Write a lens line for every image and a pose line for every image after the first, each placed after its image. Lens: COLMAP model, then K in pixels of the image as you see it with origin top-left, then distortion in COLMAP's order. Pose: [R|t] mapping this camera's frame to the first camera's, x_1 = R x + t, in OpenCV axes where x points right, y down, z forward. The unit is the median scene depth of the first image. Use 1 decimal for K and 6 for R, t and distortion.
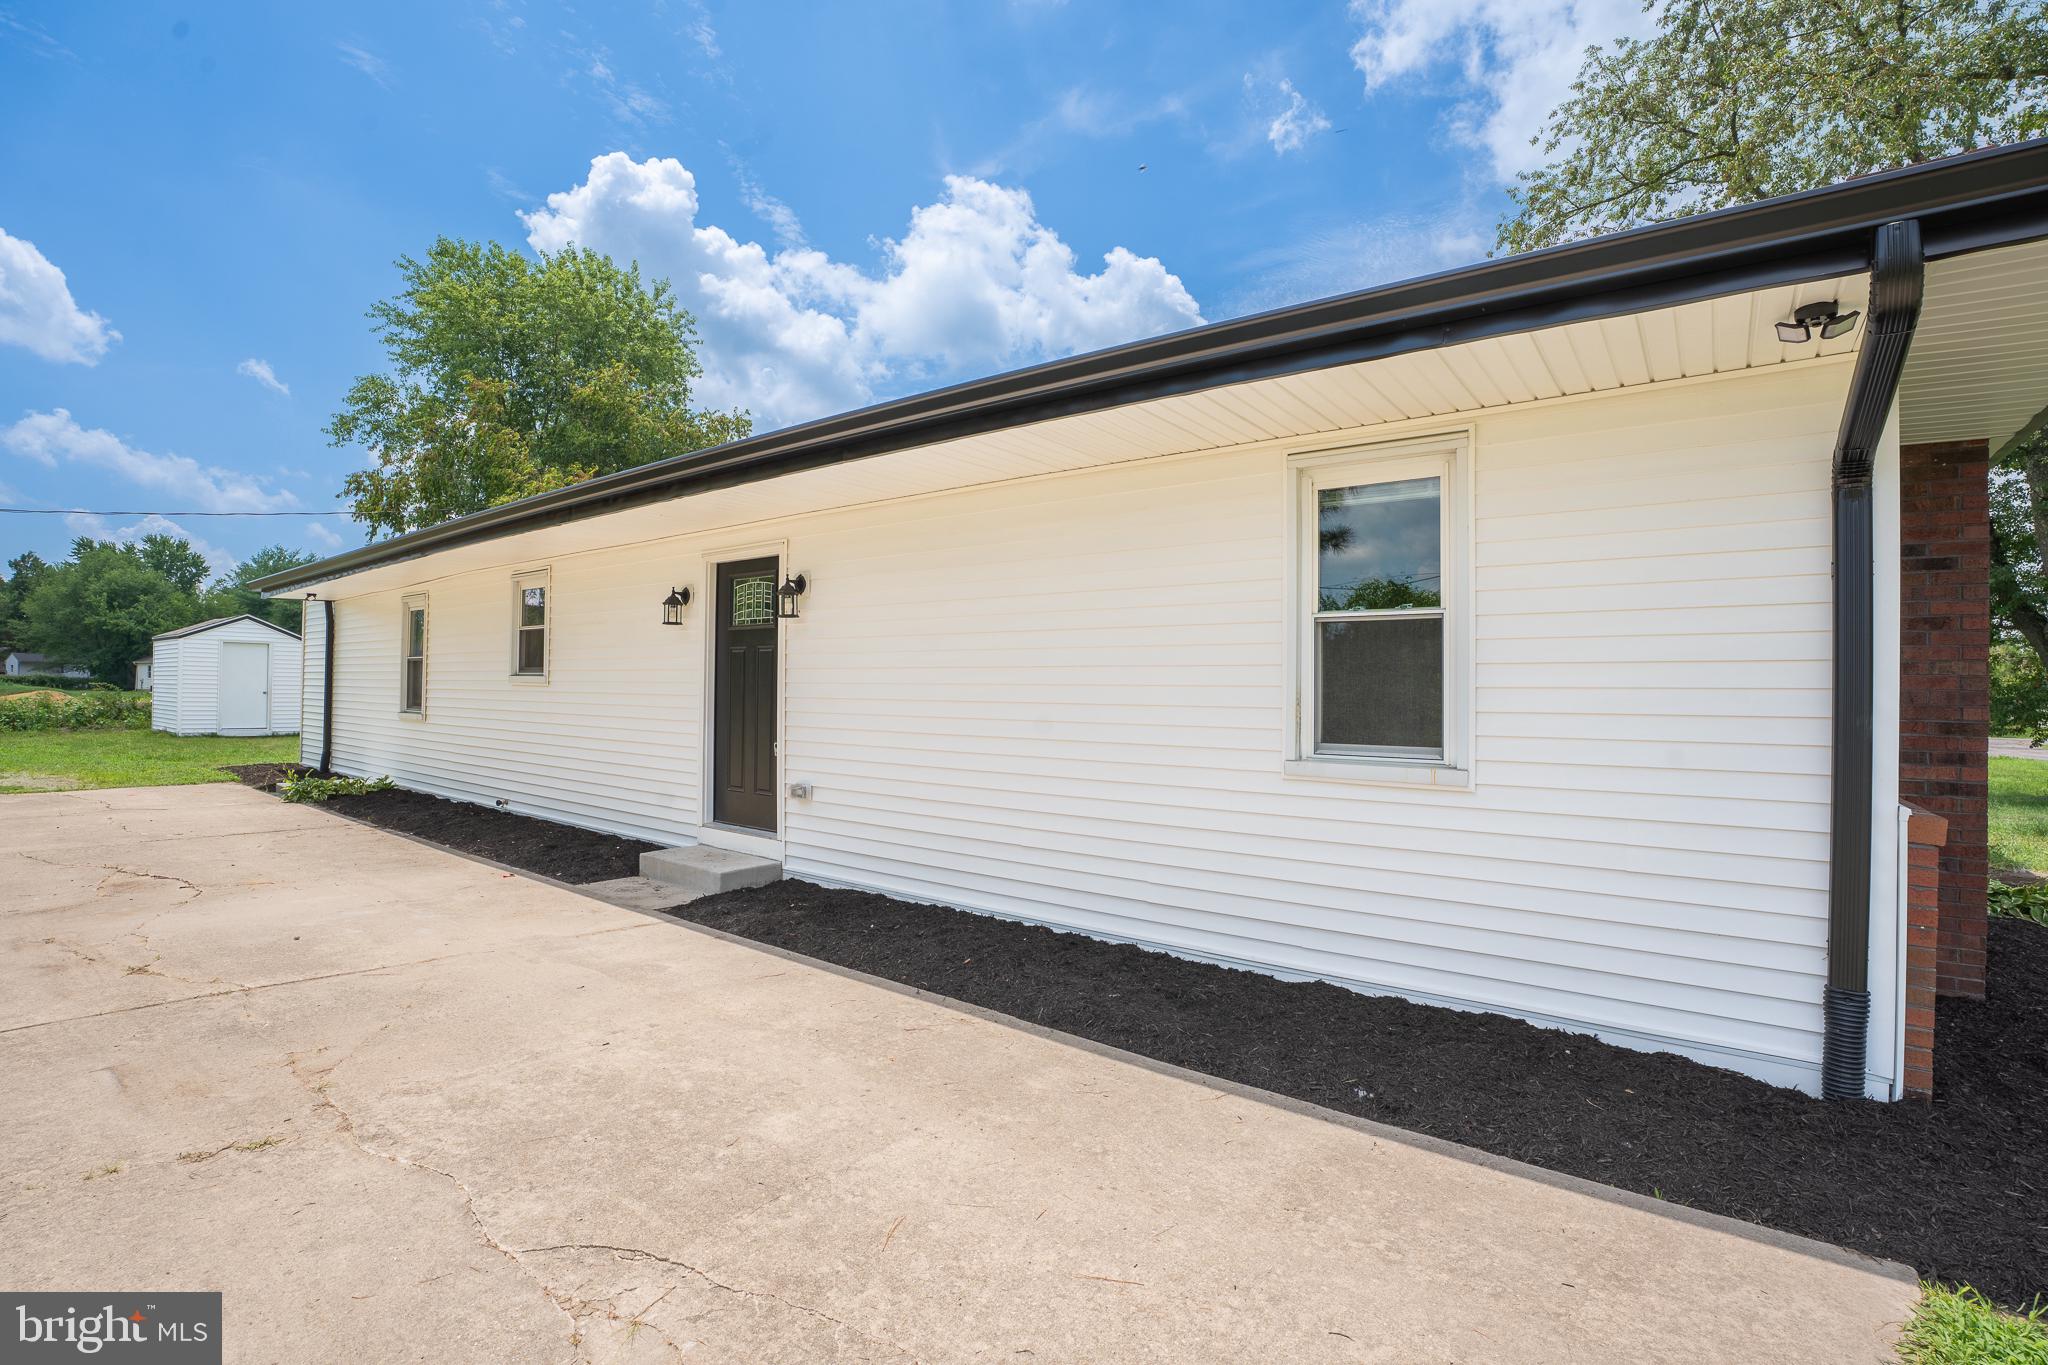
lens RADIAL K [[940.9, 0, 1021.0], [0, 940.9, 677.1], [0, 0, 1]] dist [-0.060313, 0.009384]
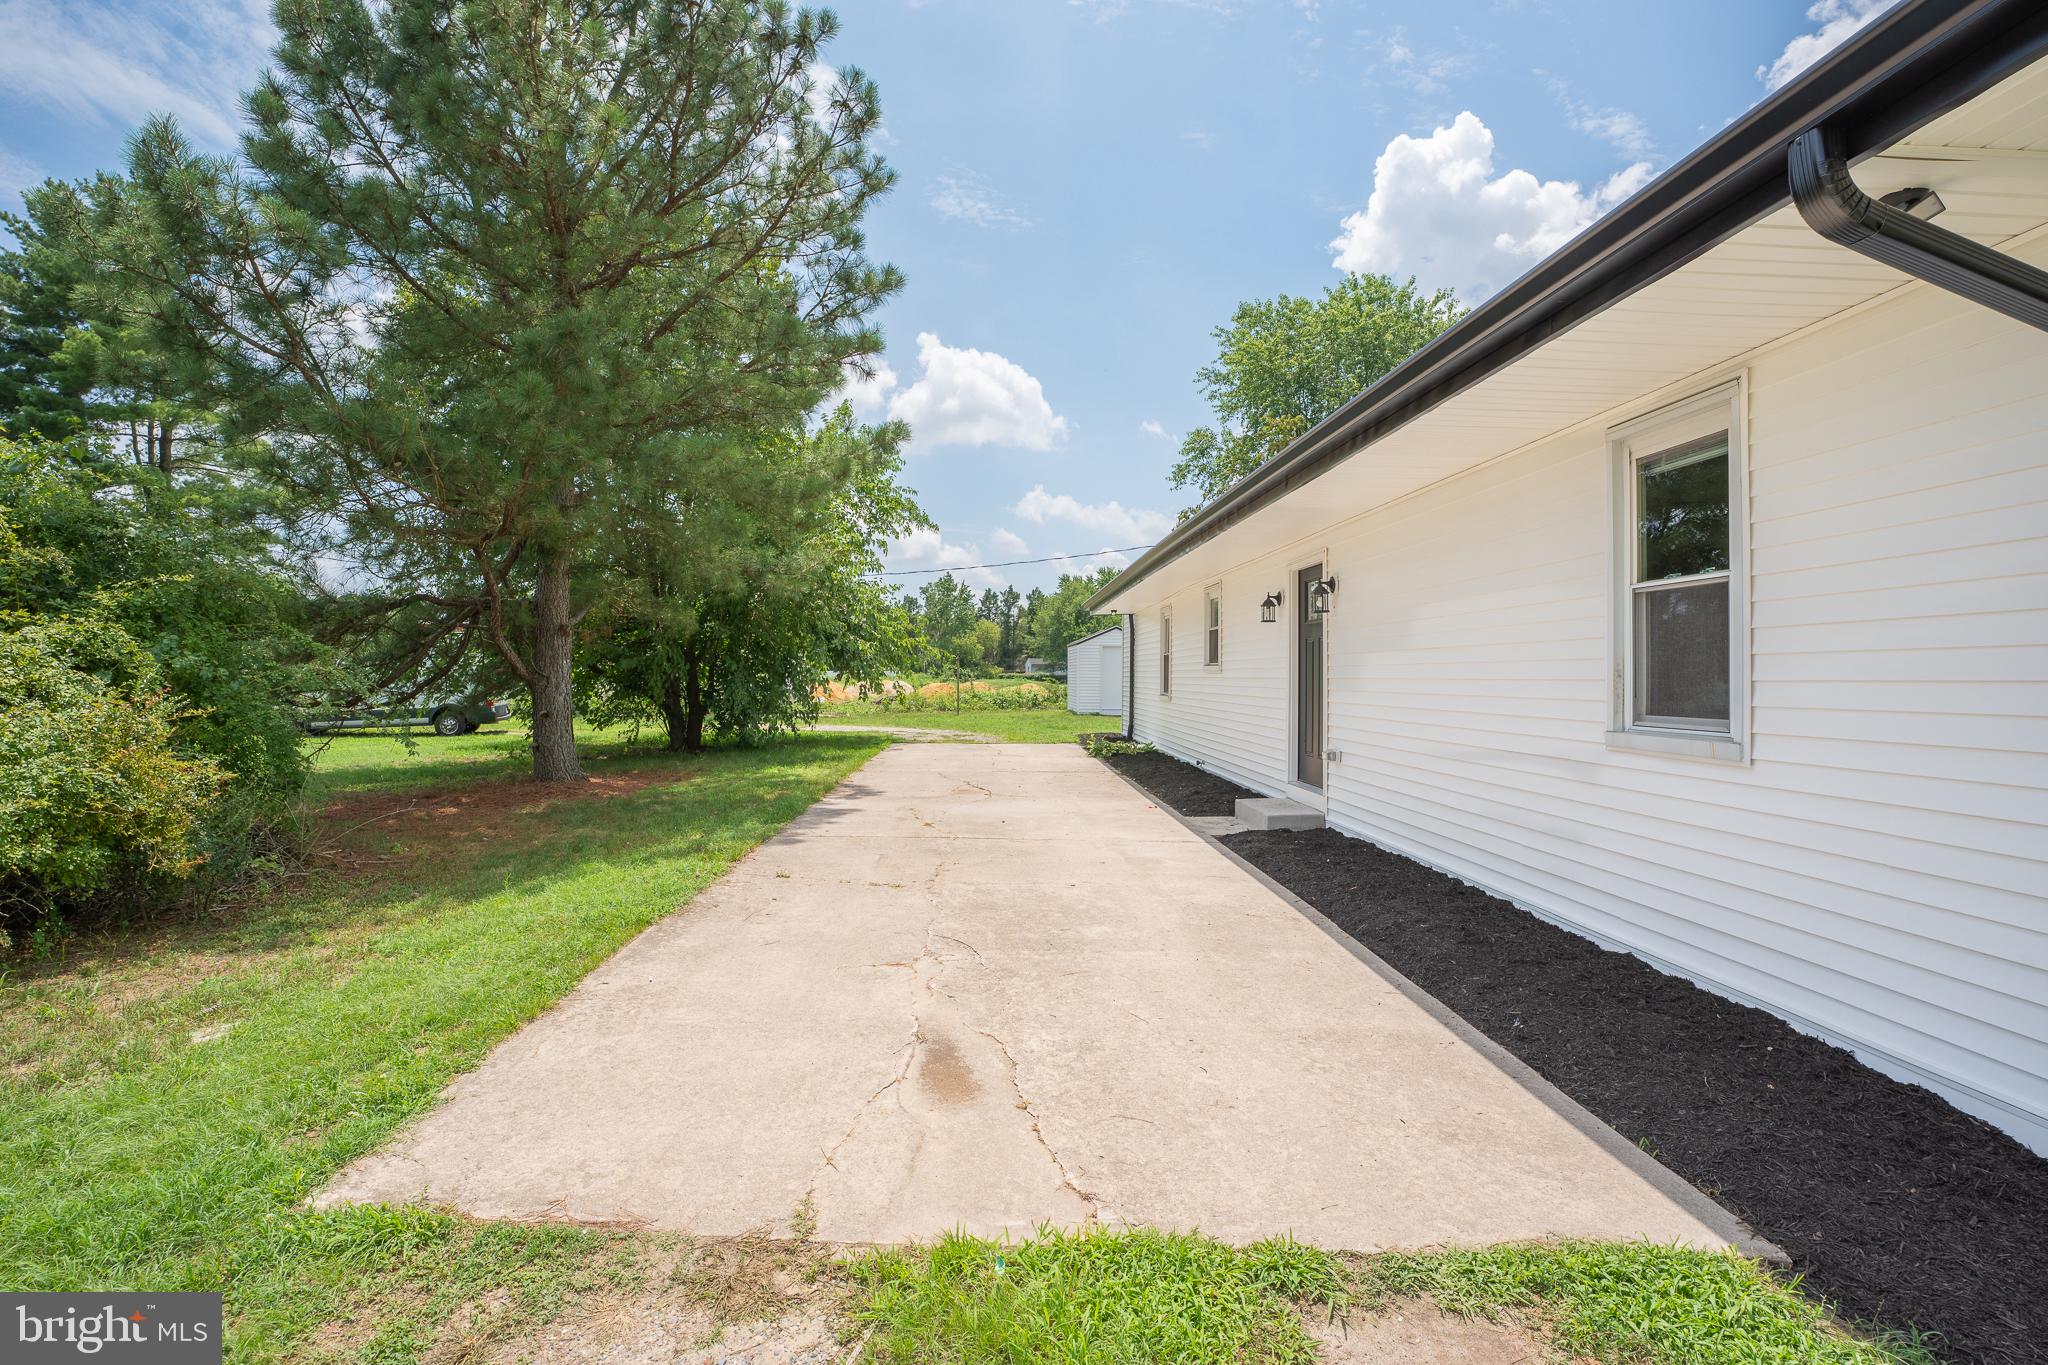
lens RADIAL K [[940.9, 0, 1022.8], [0, 940.9, 678.6], [0, 0, 1]] dist [-0.060313, 0.009384]
pose [[0.650654, -0.004593, -0.759360, 0.380900], [0.010783, 0.999937, 0.003191, 0.013288], [0.759298, -0.010265, 0.650663, -0.073419]]
